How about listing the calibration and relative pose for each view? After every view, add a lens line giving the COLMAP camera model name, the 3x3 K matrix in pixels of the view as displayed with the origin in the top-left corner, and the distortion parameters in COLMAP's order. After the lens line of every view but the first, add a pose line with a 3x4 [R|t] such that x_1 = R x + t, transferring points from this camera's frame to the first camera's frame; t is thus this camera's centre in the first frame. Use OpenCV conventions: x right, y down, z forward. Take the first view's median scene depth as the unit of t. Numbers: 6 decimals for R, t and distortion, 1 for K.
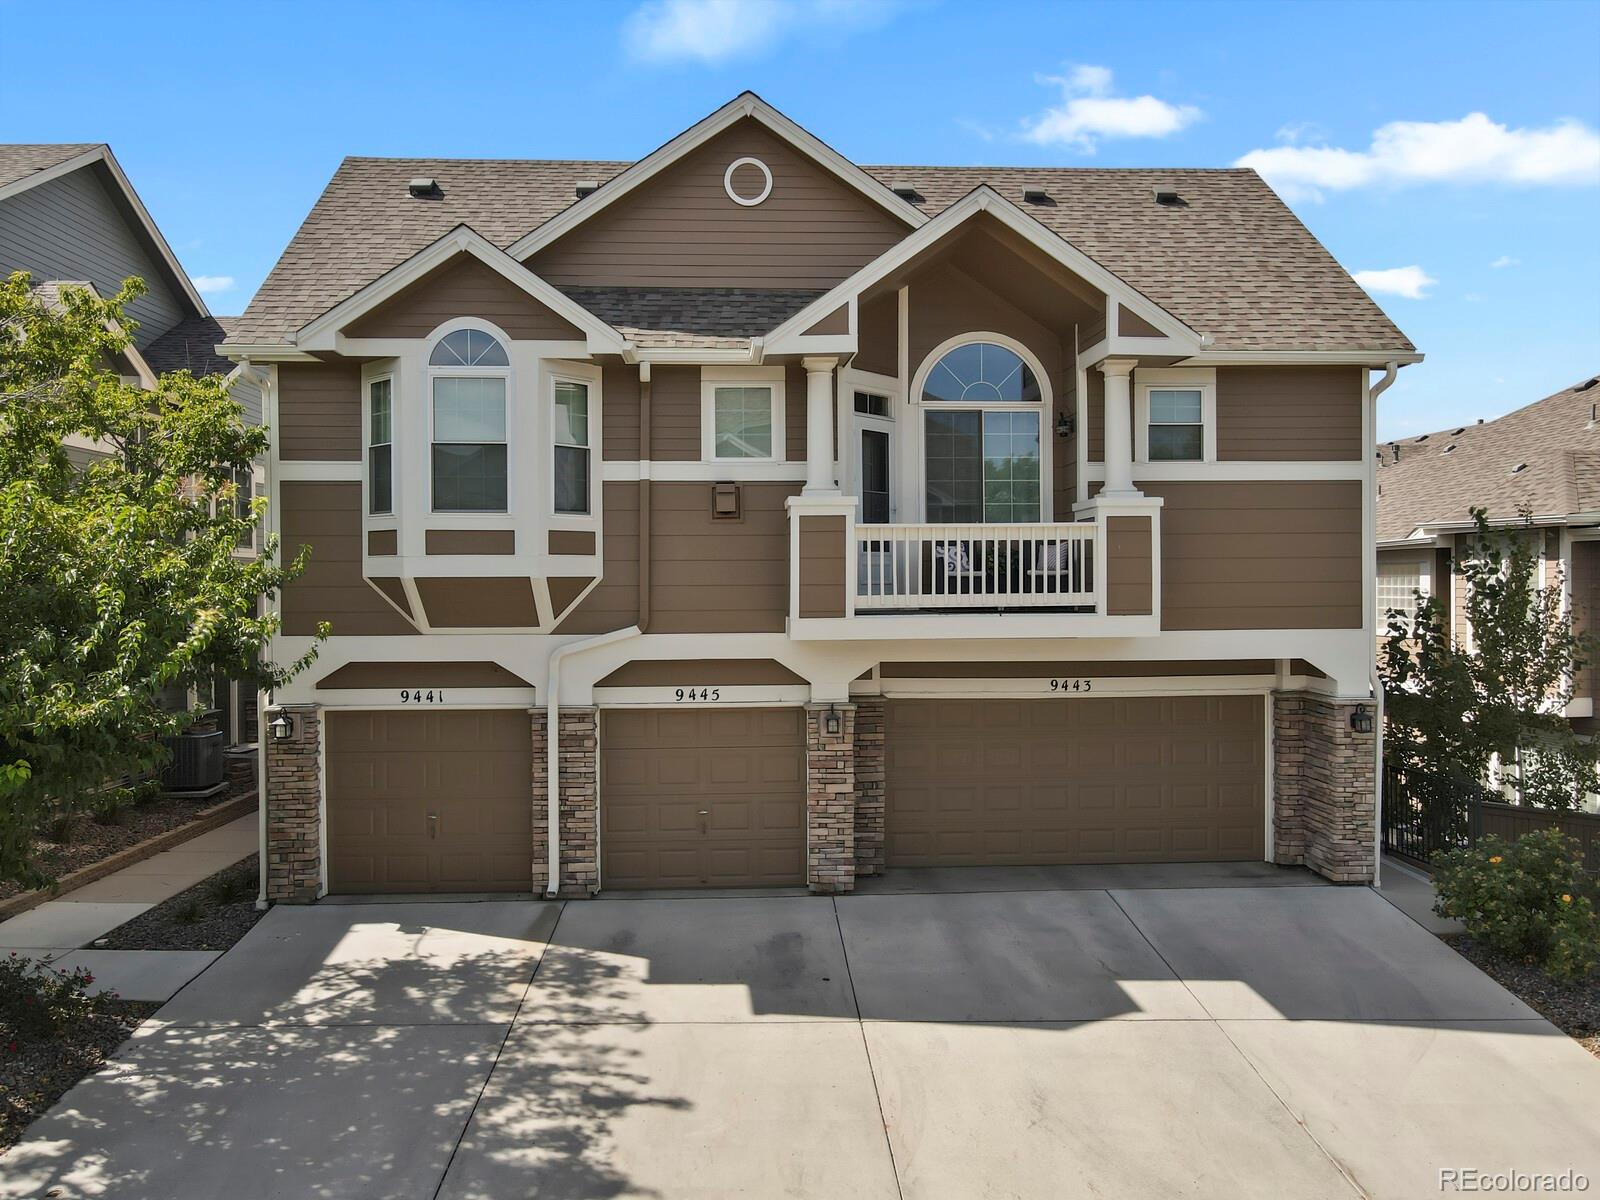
lens RADIAL K [[1176.1, 0, 805.7], [0, 1176.1, 596.1], [0, 0, 1]] dist [-0.008409, 0.028606]
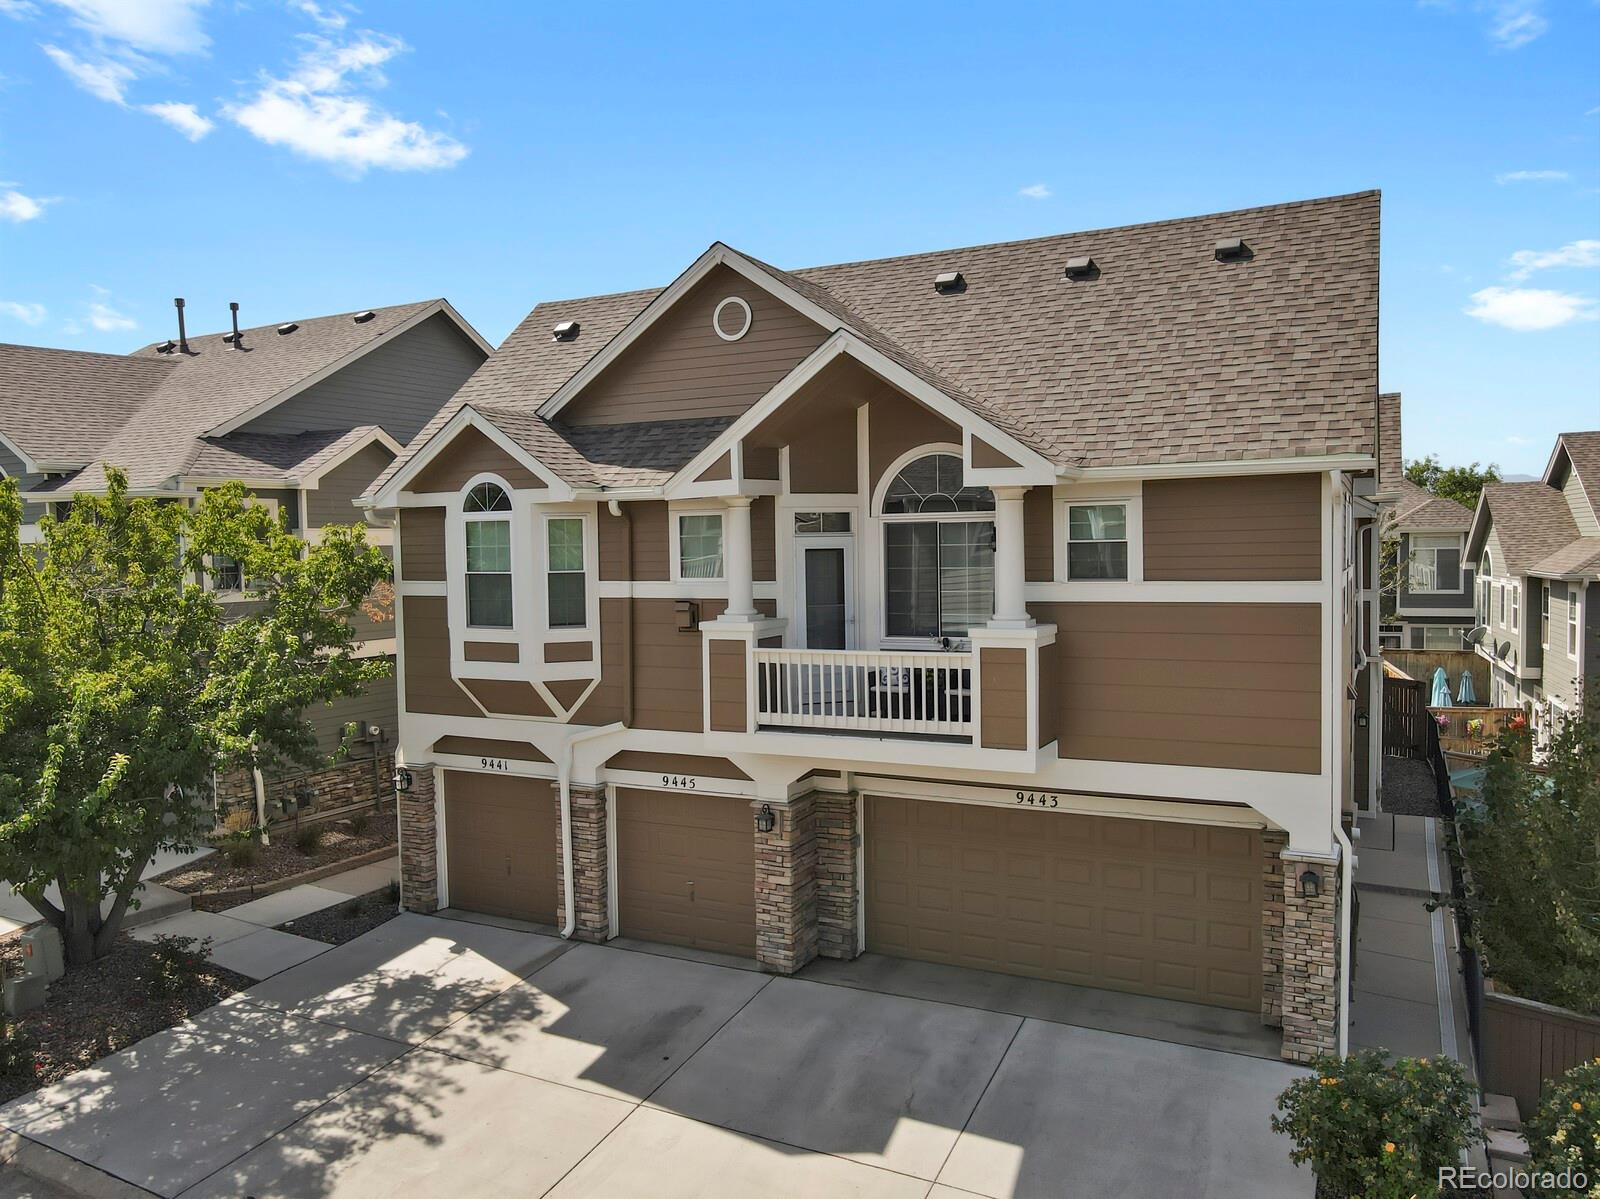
lens RADIAL K [[1183.1, 0, 800.0], [0, 1183.1, 599.5], [0, 0, 1]] dist [-0.011827, 0.039948]
pose [[0.868116, 0.016276, -0.496095, 0.615314], [0.004873, 0.999135, 0.041307, -0.149603], [0.496338, -0.038276, 0.867285, 0.069058]]
